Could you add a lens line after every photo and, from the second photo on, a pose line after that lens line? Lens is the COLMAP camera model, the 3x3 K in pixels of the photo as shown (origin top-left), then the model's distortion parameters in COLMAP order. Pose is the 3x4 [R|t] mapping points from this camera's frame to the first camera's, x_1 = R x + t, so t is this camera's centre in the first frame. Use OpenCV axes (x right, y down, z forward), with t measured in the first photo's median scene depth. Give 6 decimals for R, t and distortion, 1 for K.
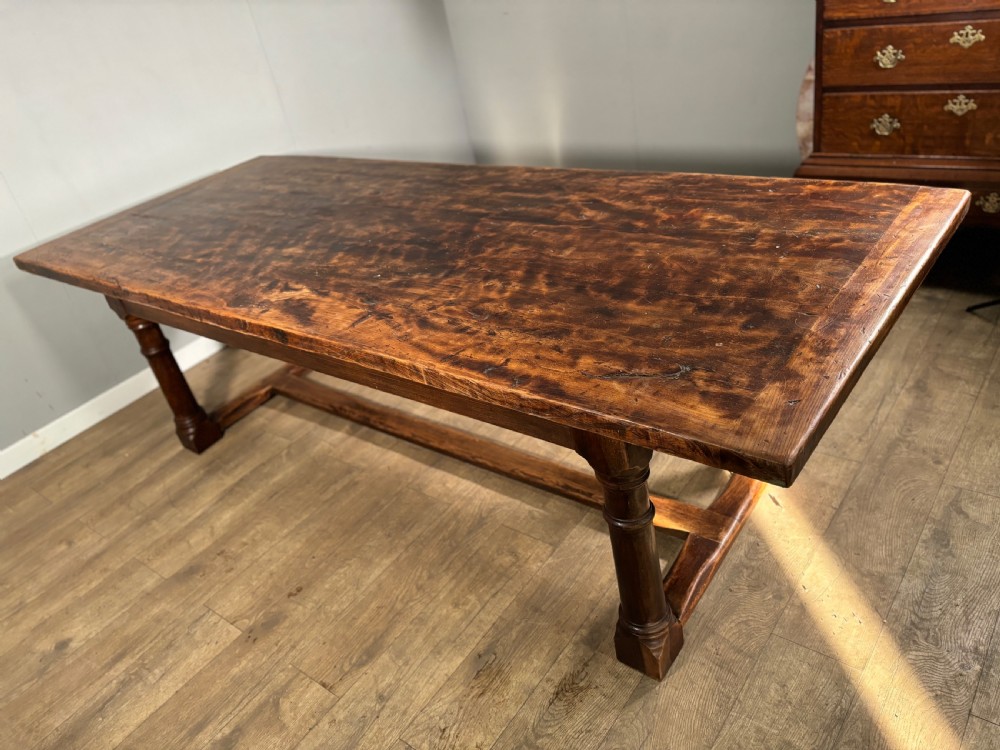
lens RADIAL K [[761.6, 0, 503.8], [0, 761.6, 380.1], [0, 0, 1]] dist [0.040434, -0.036605]
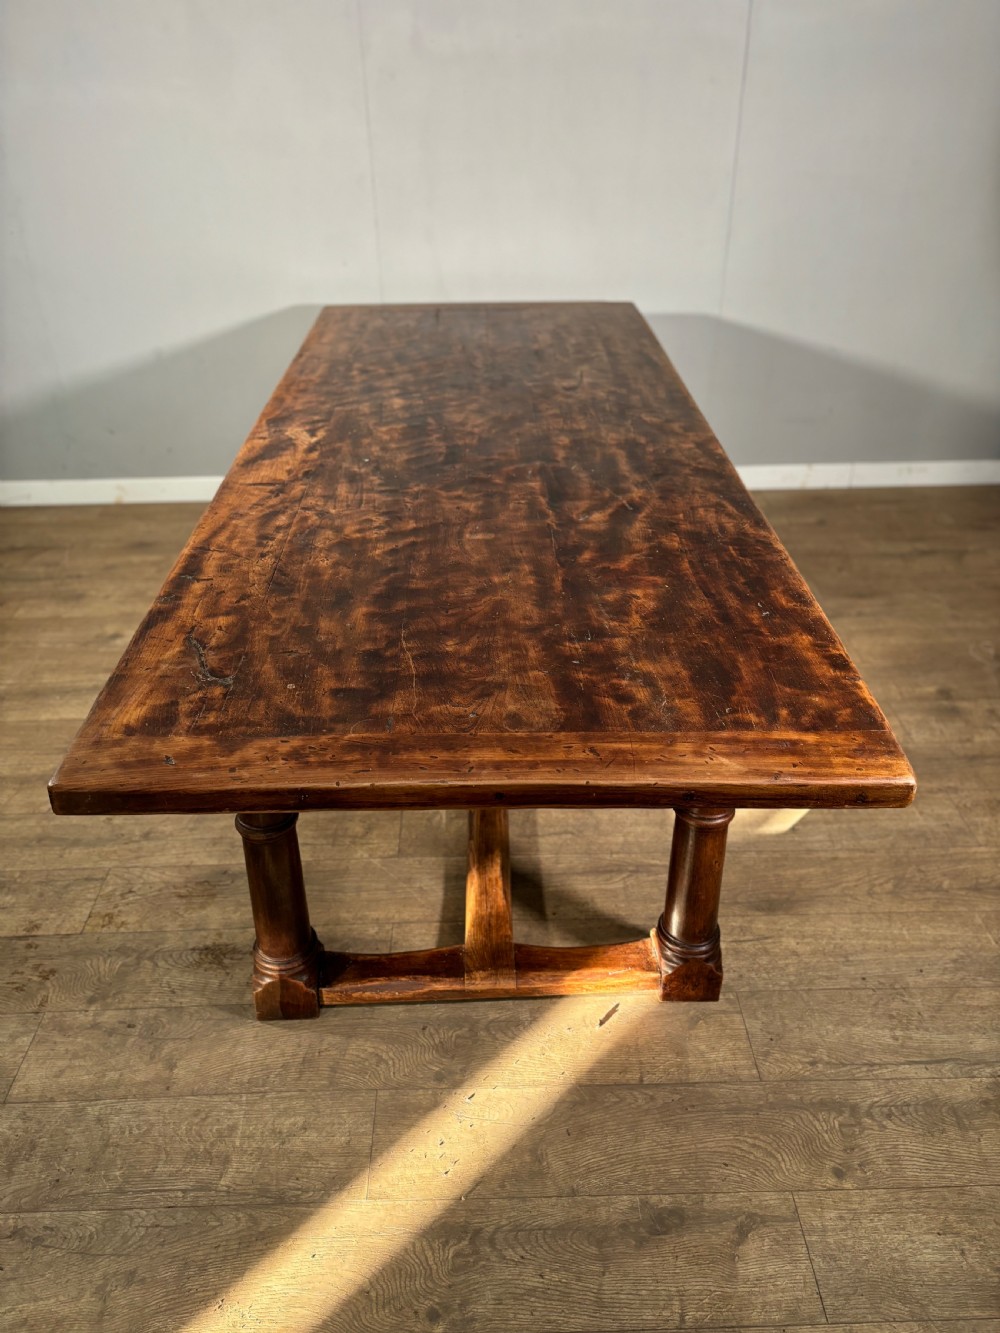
lens RADIAL K [[1015.2, 0, 499.2], [0, 1015.2, 673.8], [0, 0, 1]] dist [0.040434, -0.036605]
pose [[0.615860, 0.554104, -0.560076, 0.689192], [-0.502305, 0.823820, 0.262700, -0.306169], [0.606965, 0.119542, 0.785686, 0.203358]]
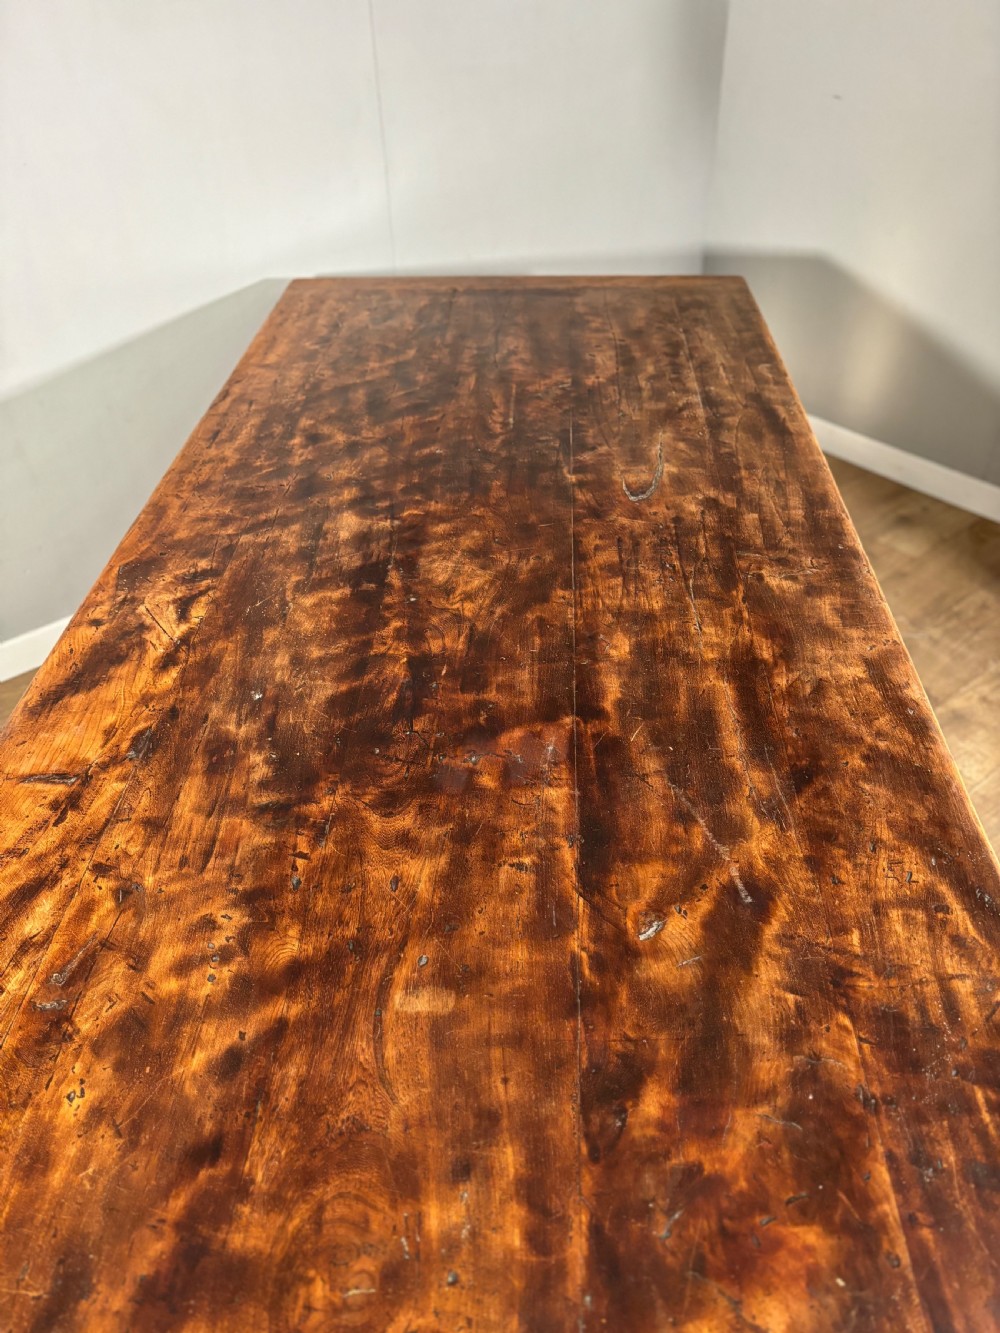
lens RADIAL K [[1015.2, 0, 508.2], [0, 1015.2, 673.9], [0, 0, 1]] dist [0.040434, -0.036605]
pose [[0.568943, 0.632618, -0.525451, 0.242560], [-0.498540, 0.773468, 0.391414, -0.459501], [0.654035, 0.039266, 0.755445, 0.599973]]
